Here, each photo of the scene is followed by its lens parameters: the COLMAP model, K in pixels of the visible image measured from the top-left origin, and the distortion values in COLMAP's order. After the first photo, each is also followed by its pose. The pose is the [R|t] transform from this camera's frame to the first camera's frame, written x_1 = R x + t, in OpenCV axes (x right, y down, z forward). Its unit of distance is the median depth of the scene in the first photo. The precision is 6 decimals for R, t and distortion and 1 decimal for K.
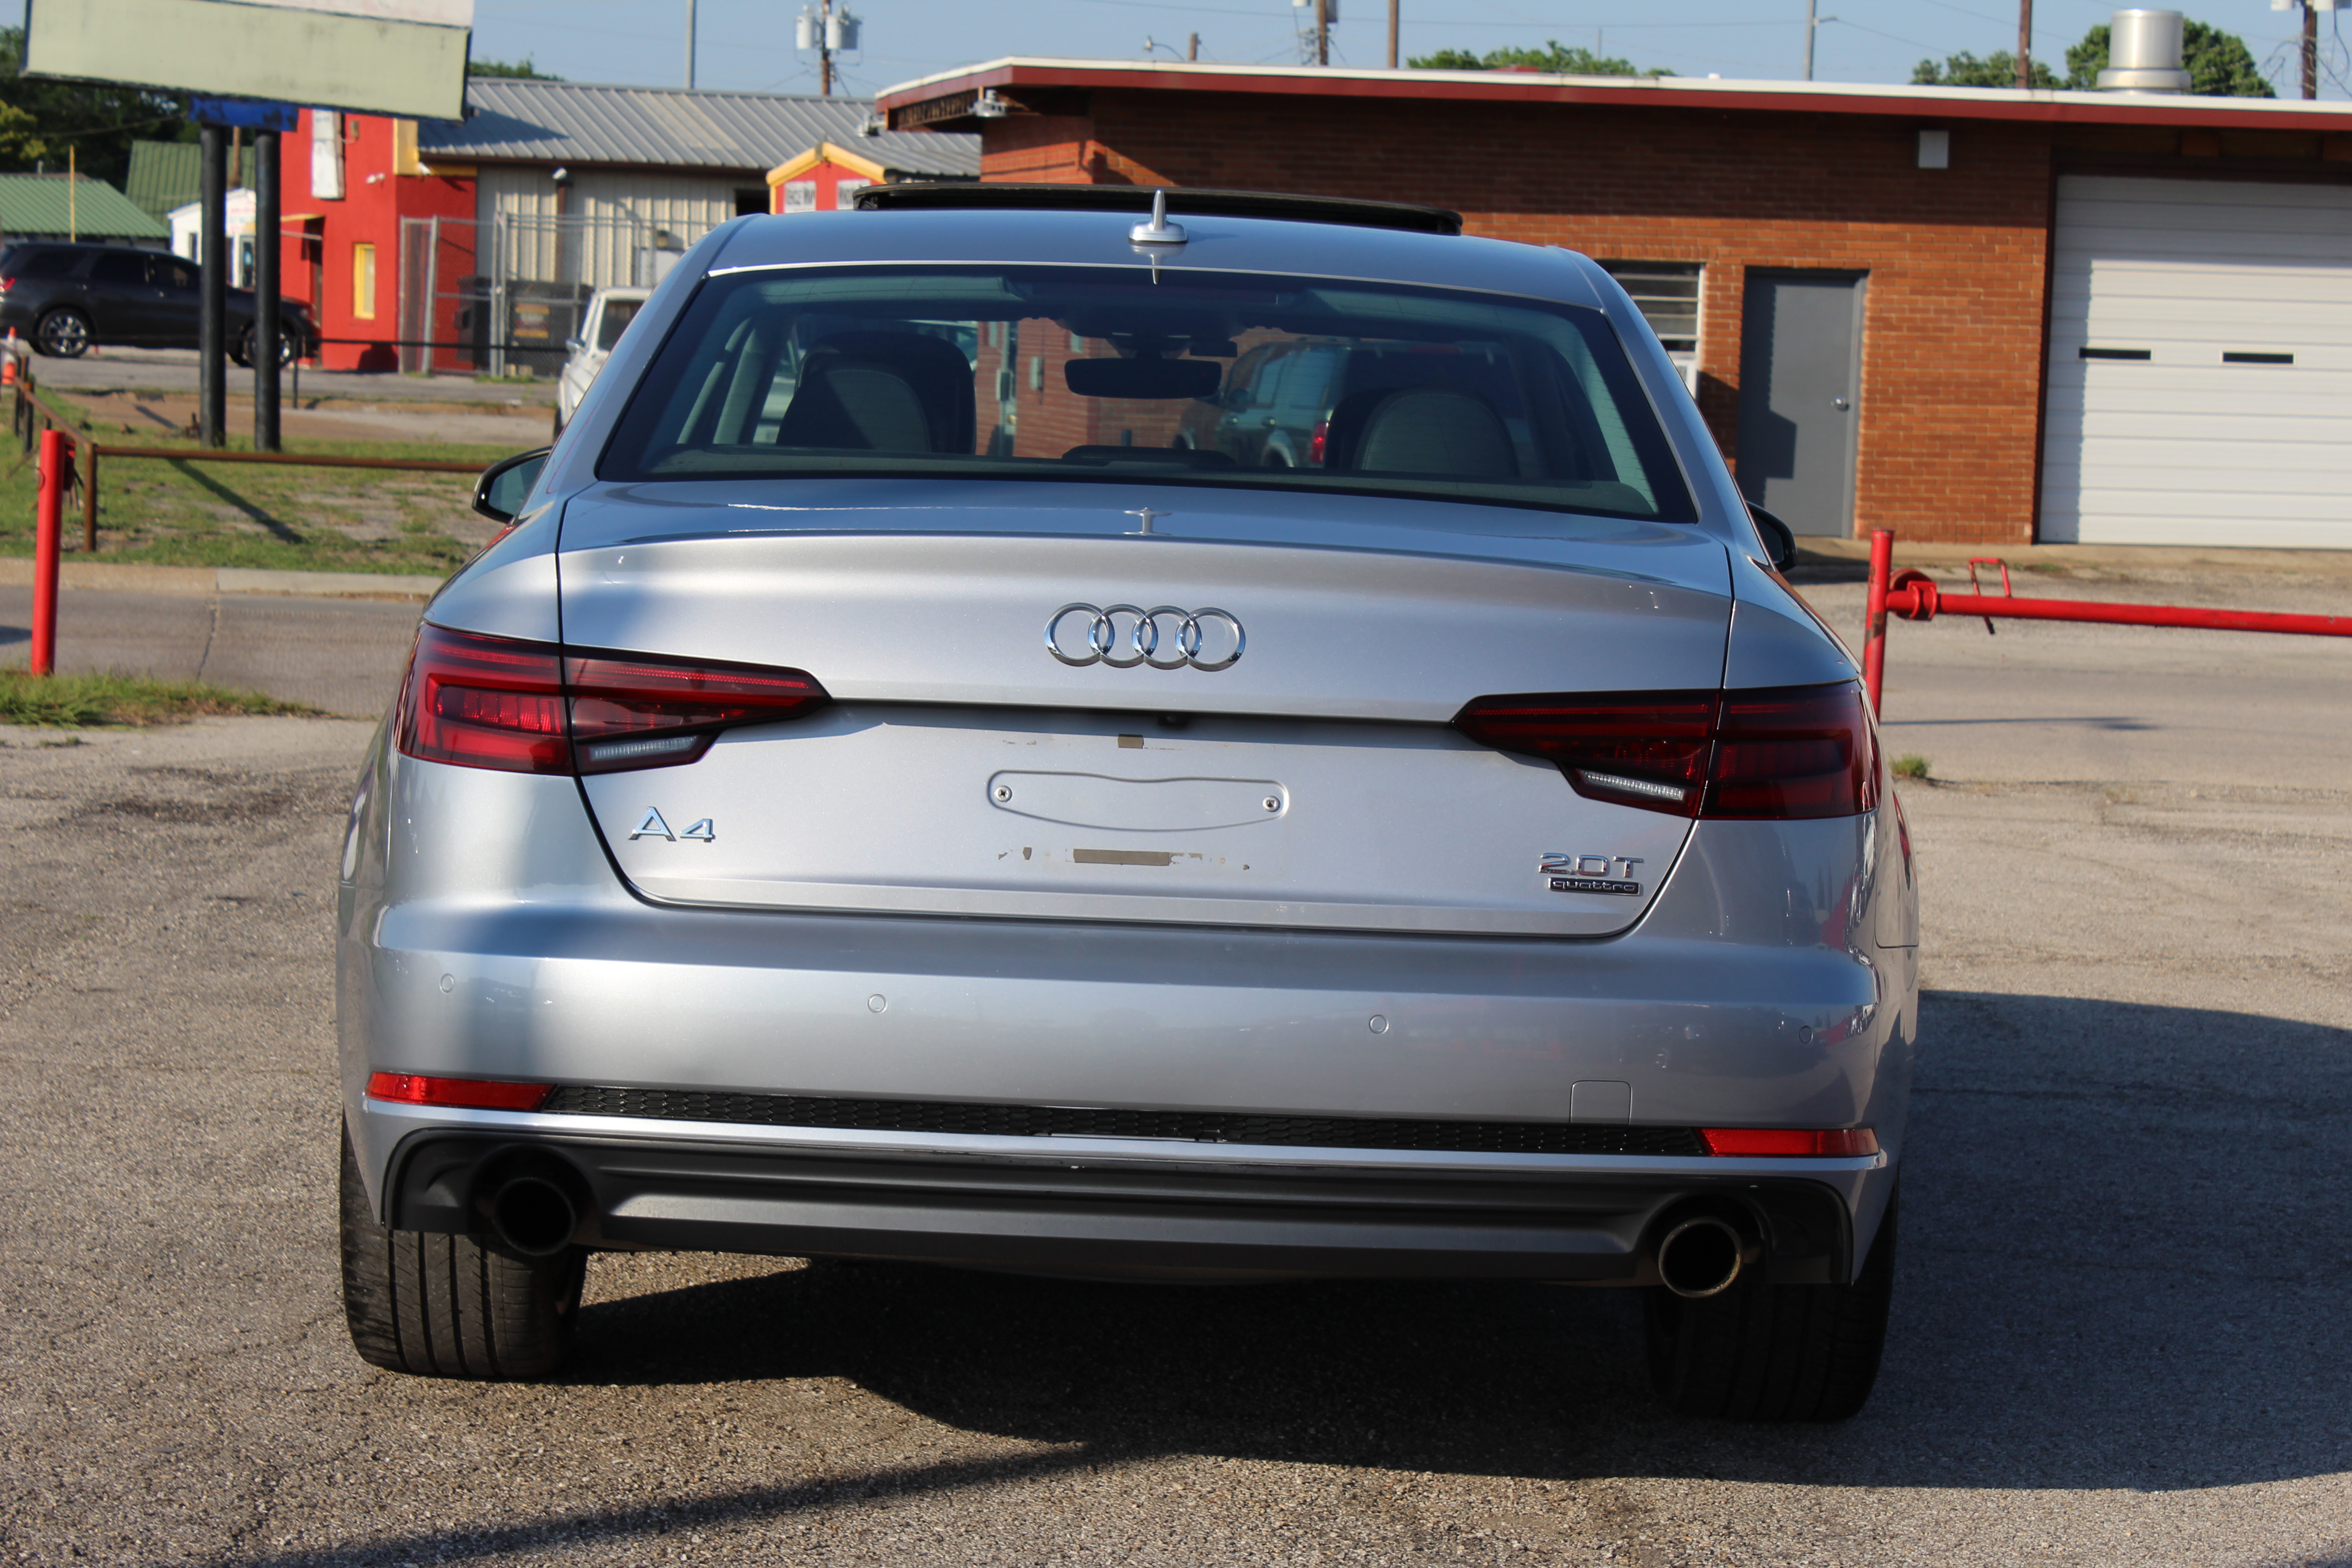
lens RADIAL K [[5282.9, 0, 1174.7], [0, 5282.9, 777.5], [0, 0, 1]] dist [0.091799, 0.000000]
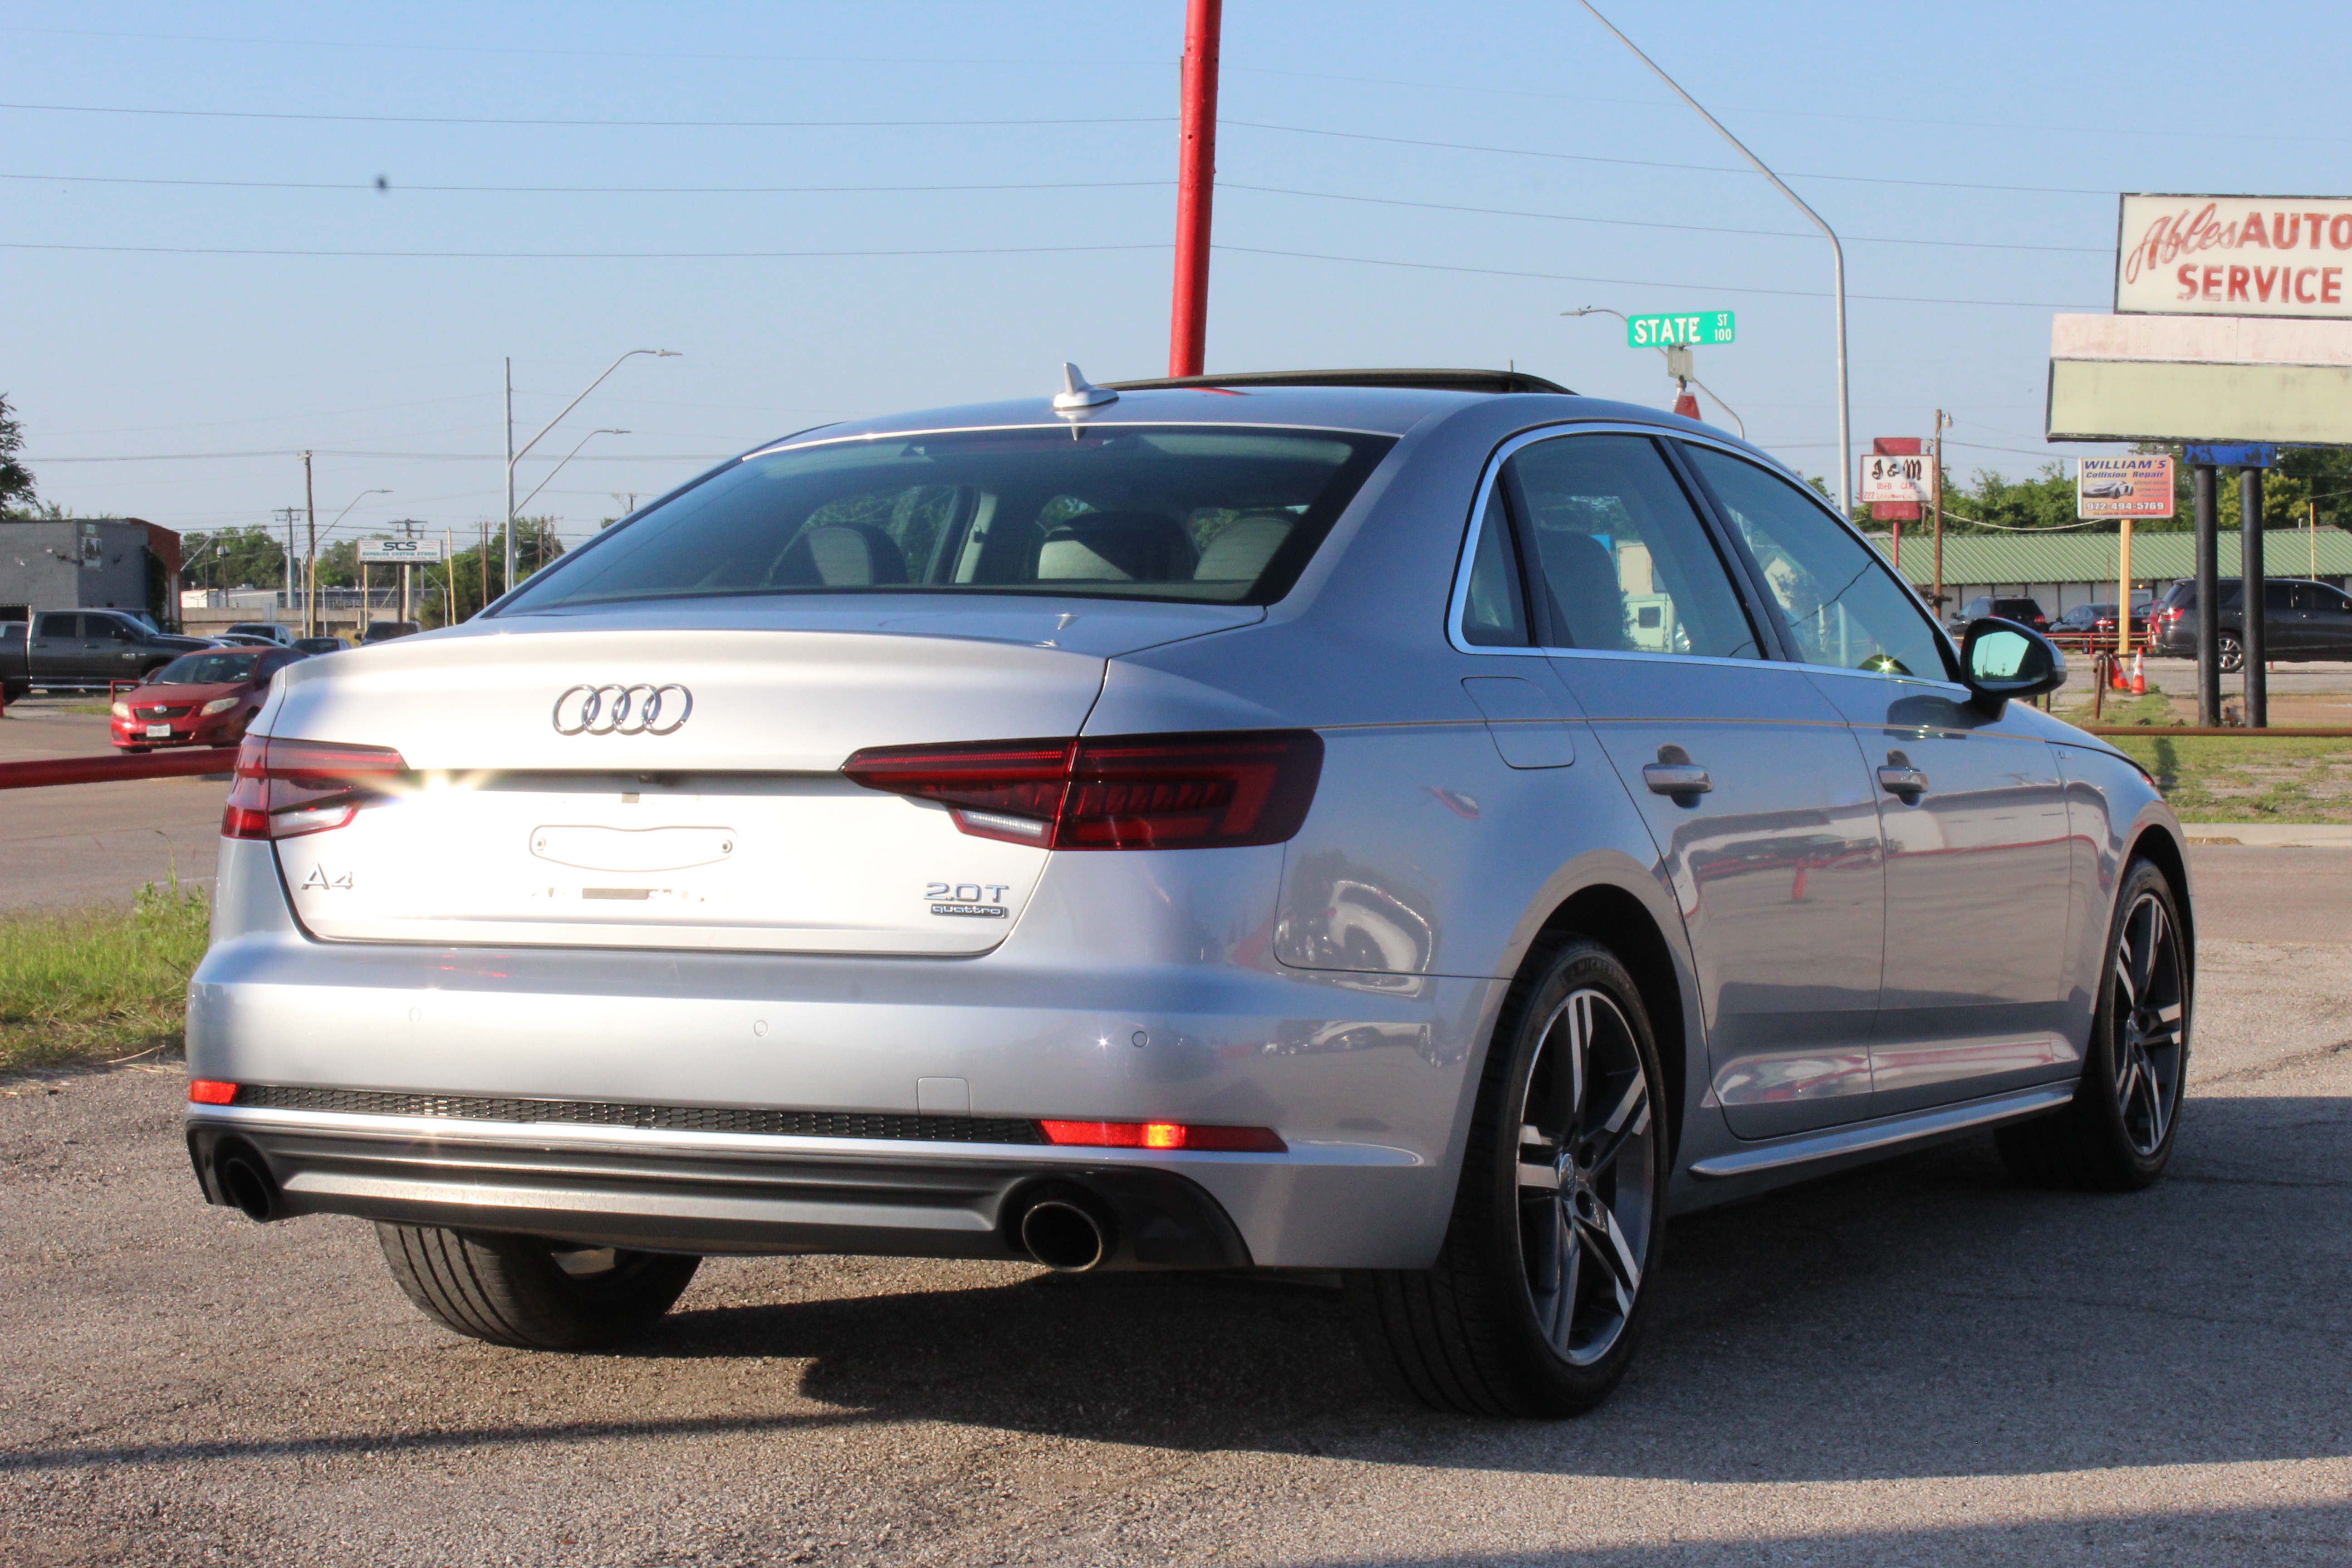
lens RADIAL K [[4347.3, 0, 1173.9], [0, 4347.3, 788.7], [0, 0, 1]] dist [-0.043093, 0.000000]
pose [[0.892276, -0.033522, -0.450244, 0.545367], [0.008925, 0.998355, -0.056644, 0.048002], [0.451402, 0.046524, 0.891107, 0.174830]]
